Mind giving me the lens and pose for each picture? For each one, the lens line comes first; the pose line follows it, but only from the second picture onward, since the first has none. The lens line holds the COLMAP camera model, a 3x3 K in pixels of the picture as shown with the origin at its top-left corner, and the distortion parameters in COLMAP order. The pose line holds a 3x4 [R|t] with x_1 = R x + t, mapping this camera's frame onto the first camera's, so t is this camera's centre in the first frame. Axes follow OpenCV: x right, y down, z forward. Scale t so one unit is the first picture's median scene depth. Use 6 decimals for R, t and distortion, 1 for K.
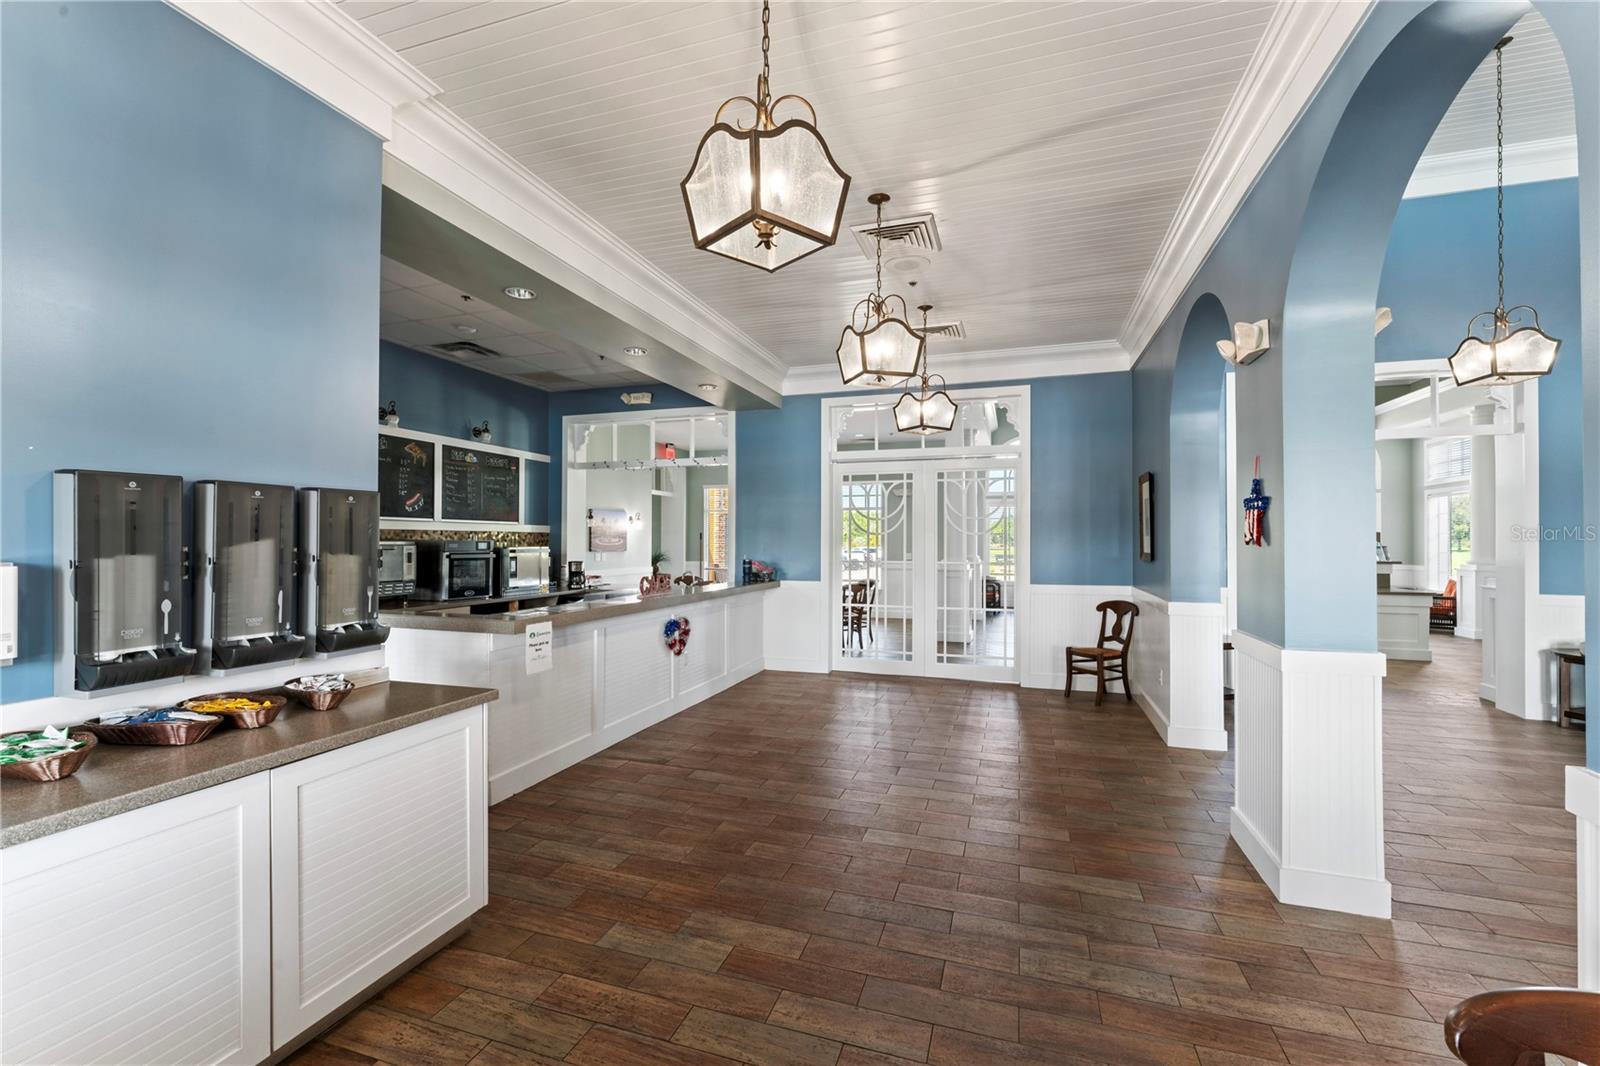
lens RADIAL K [[684.6, 0, 800.0], [0, 684.6, 533.0], [0, 0, 1]] dist [-0.004619, -0.000308]
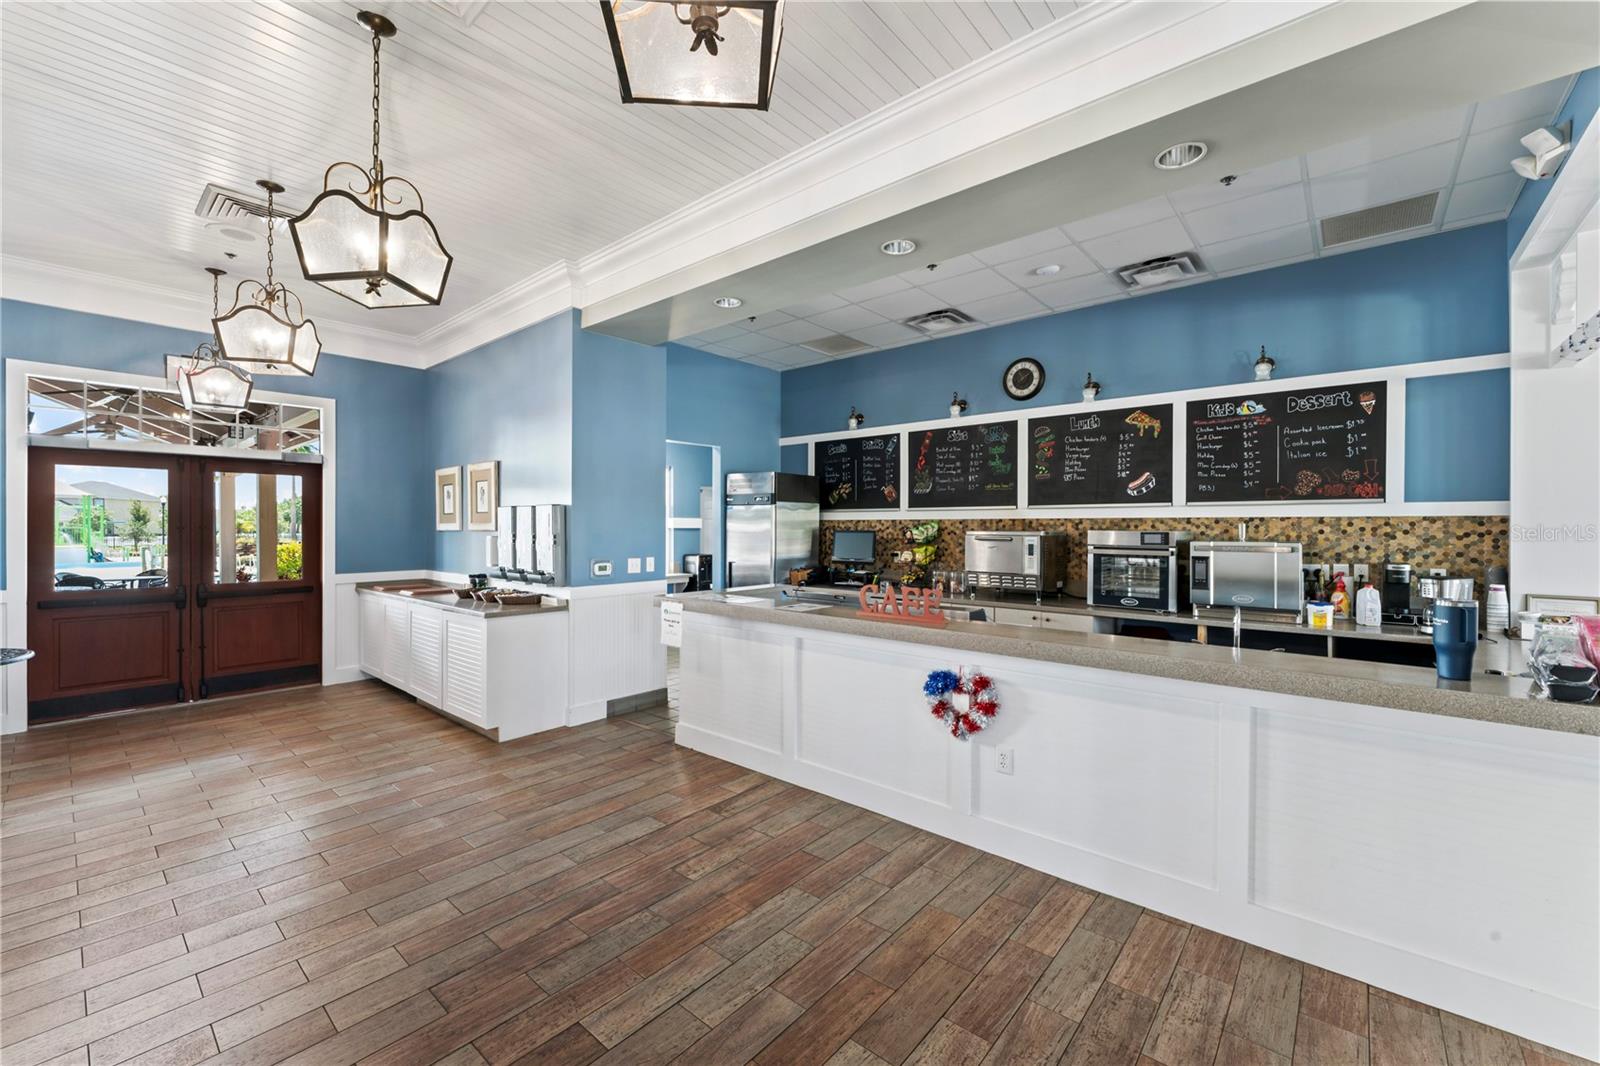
lens RADIAL K [[650.7, 0, 800.0], [0, 650.7, 533.0], [0, 0, 1]] dist [-0.009445, 0.000138]
pose [[-0.396111, 0.003090, -0.918198, 0.360809], [0.008040, 0.999968, -0.000103, 0.011780], [0.918168, -0.007423, -0.396123, 1.109873]]
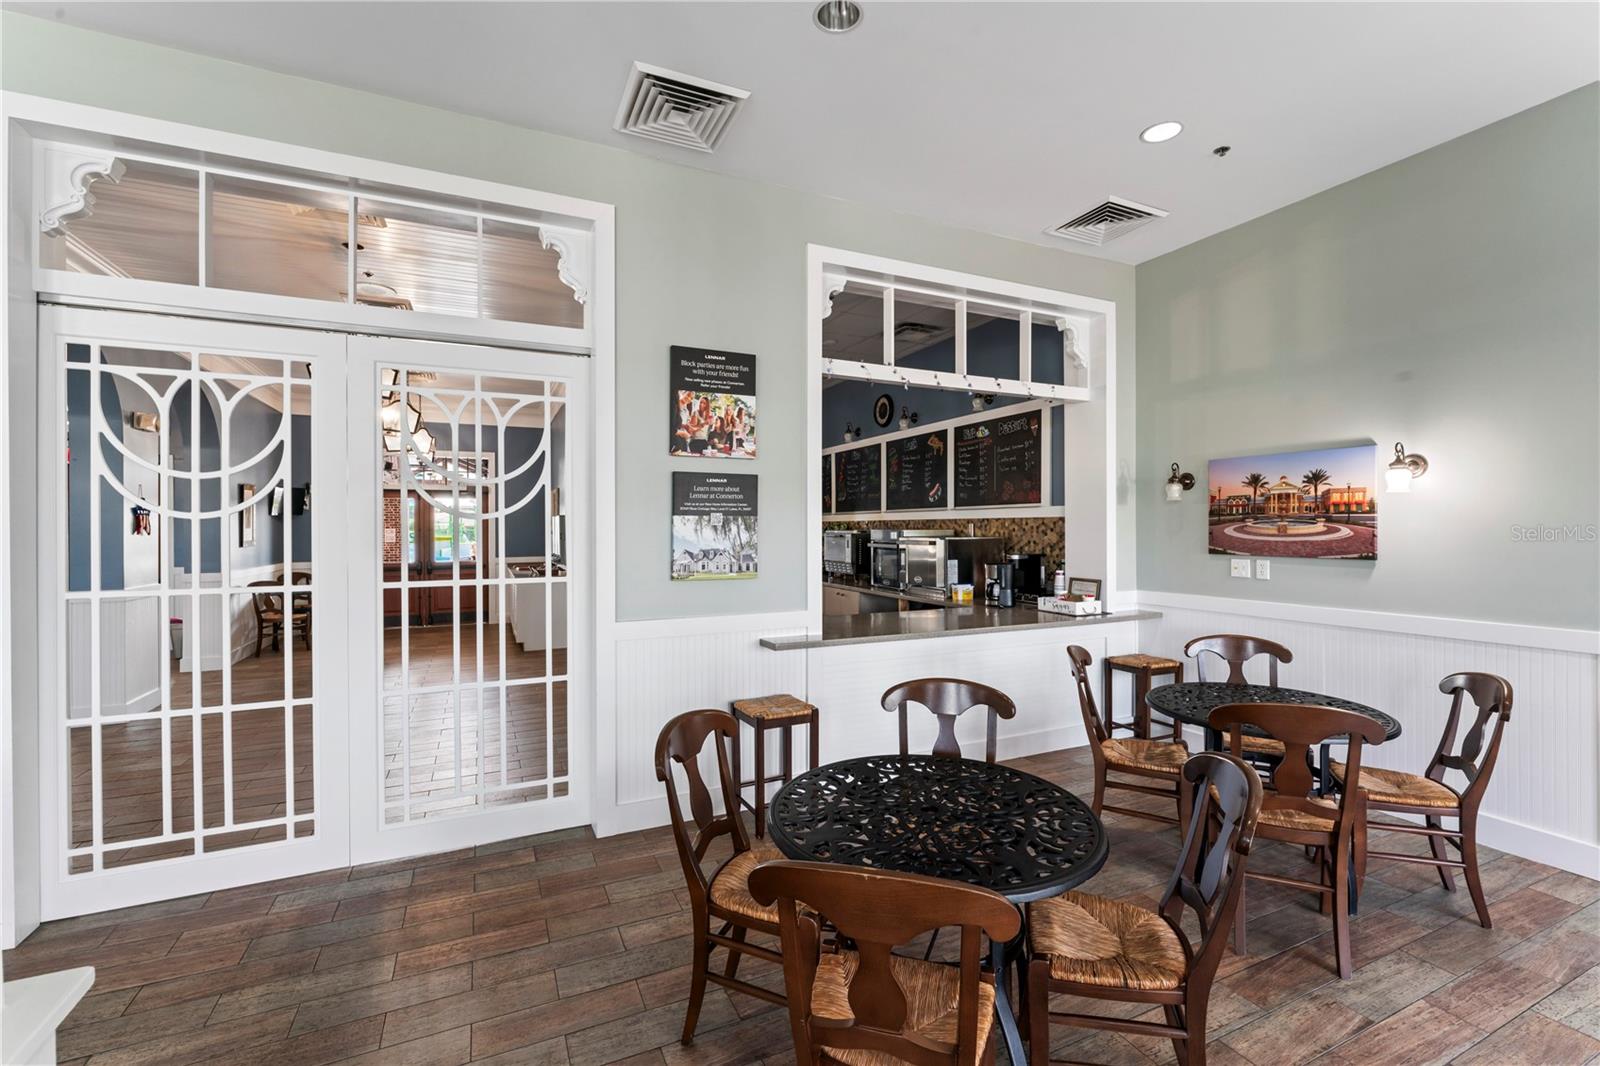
lens RADIAL K [[688.4, 0, 800.0], [0, 688.4, 533.0], [0, 0, 1]] dist [0.000557, 0.000045]
pose [[-0.732844, 0.004785, -0.680379, 0.343586], [0.009611, 0.999948, -0.003320, 0.020702], [0.680328, -0.008972, -0.732853, 1.926350]]
